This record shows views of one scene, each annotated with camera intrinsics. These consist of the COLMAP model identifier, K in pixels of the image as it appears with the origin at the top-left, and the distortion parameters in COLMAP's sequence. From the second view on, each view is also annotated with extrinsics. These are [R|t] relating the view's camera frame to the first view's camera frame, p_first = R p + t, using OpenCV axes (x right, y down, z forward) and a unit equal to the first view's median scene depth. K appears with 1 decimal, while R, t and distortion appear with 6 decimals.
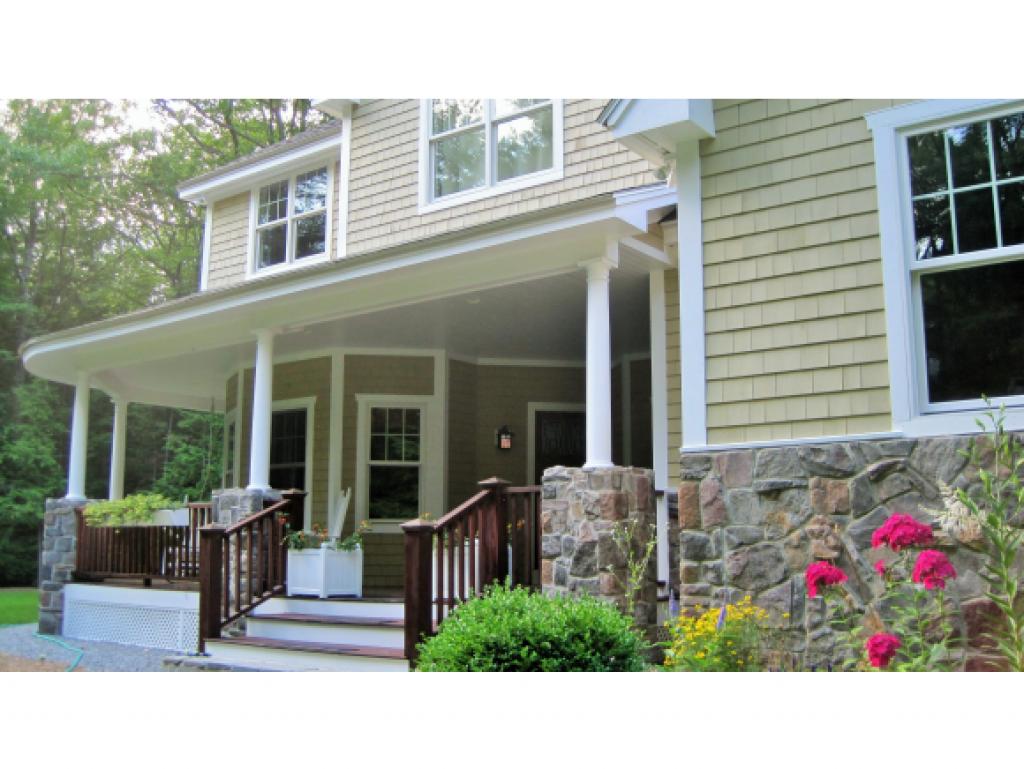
lens RADIAL K [[1031.8, 0, 512.0], [0, 1031.8, 384.5], [0, 0, 1]] dist [-0.122409, 0.008679]
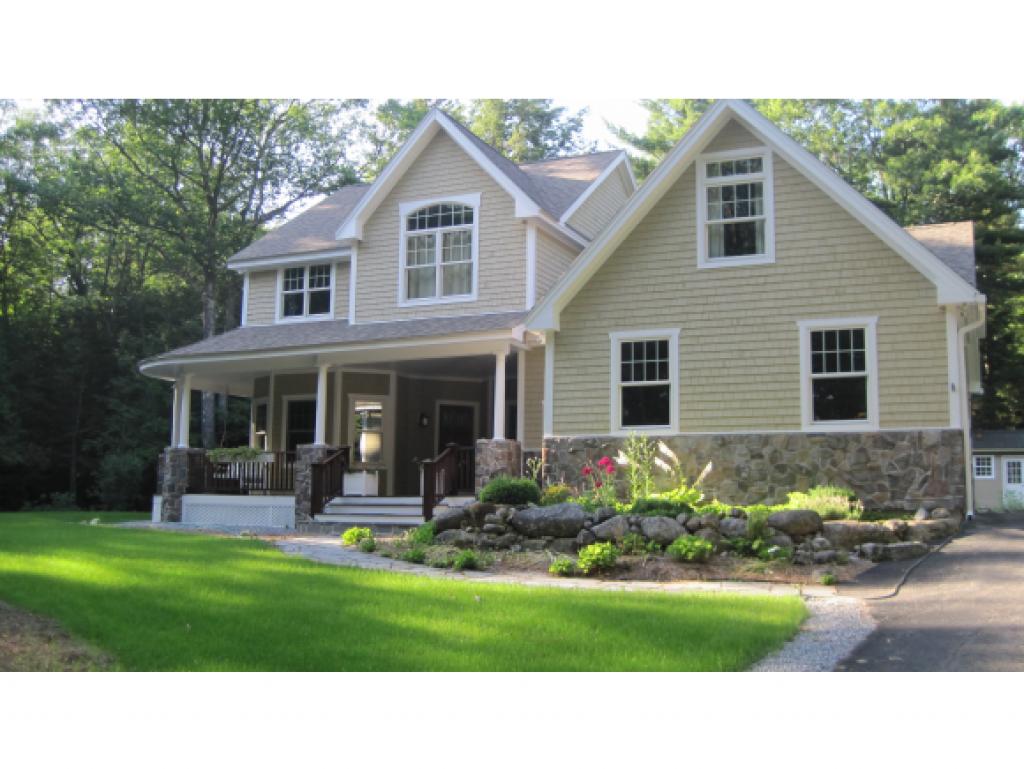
lens RADIAL K [[1031.8, 0, 512.0], [0, 1031.8, 384.5], [0, 0, 1]] dist [-0.122409, 0.008679]
pose [[0.976601, 0.038059, 0.211664, -0.338494], [-0.046773, 0.998245, 0.036316, -0.116128], [-0.209910, -0.045366, 0.976668, -1.141152]]
